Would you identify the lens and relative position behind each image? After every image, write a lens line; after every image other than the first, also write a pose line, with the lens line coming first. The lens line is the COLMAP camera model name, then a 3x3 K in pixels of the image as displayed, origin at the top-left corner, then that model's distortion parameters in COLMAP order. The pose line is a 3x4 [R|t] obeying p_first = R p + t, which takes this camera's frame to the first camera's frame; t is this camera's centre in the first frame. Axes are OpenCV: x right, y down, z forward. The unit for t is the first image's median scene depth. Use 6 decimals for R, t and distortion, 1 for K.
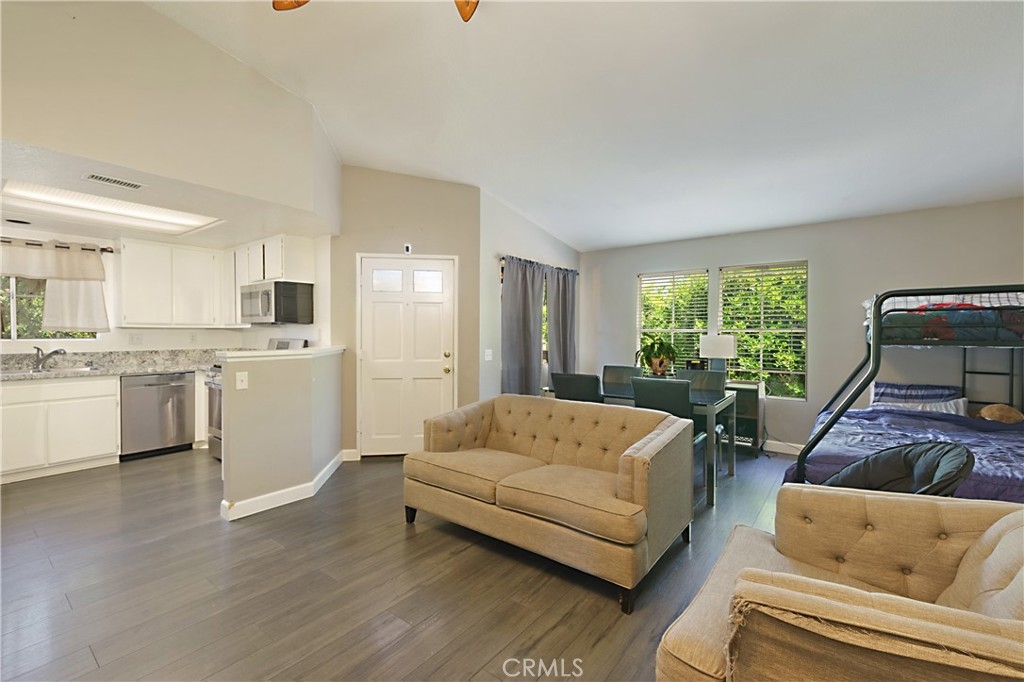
lens RADIAL K [[443.5, 0, 519.1], [0, 443.5, 333.4], [0, 0, 1]] dist [-0.001441, -0.001023]
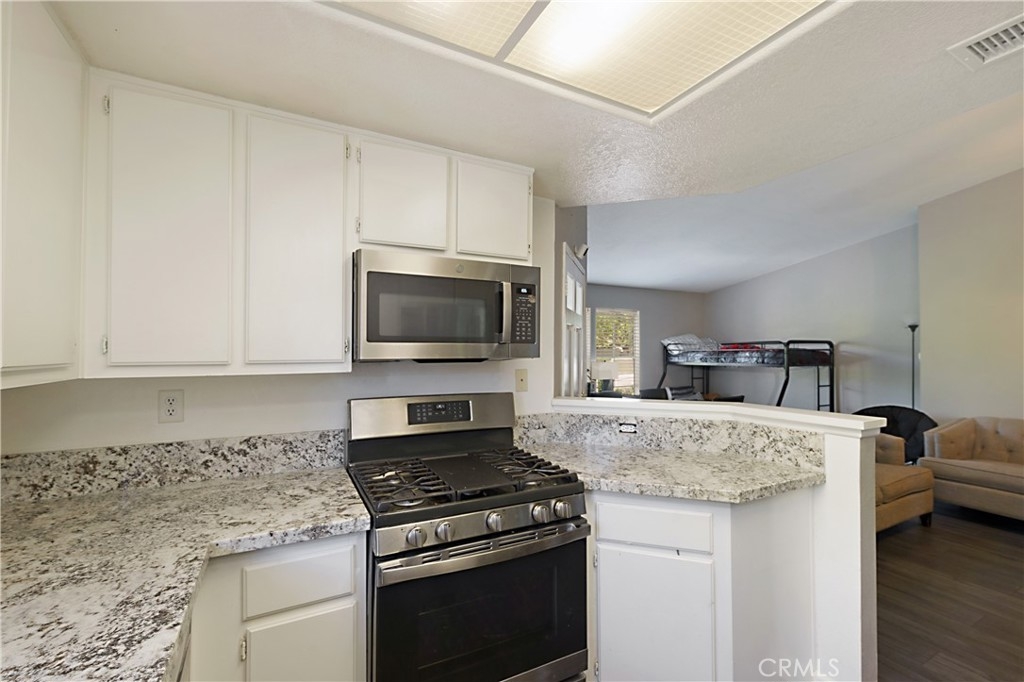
lens RADIAL K [[443.5, 0, 516.3], [0, 443.5, 339.3], [0, 0, 1]] dist [-0.001441, -0.001023]
pose [[0.418807, 0.023207, 0.907779, -0.964182], [0.008378, 0.999532, -0.029418, -0.029402], [-0.908036, 0.019926, 0.418417, 0.823123]]
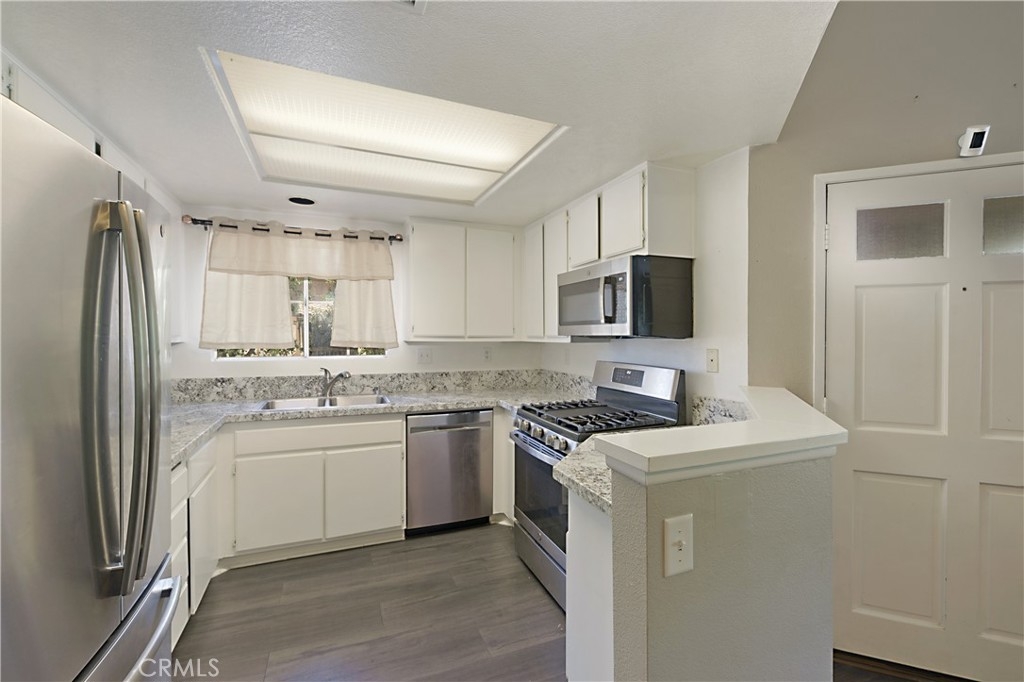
lens RADIAL K [[443.5, 0, 514.9], [0, 443.5, 339.5], [0, 0, 1]] dist [-0.001441, -0.001023]
pose [[0.863212, 0.006557, -0.504798, -0.394050], [-0.004378, 0.999975, 0.005502, -0.022497], [0.504822, -0.002539, 0.863220, 0.473665]]
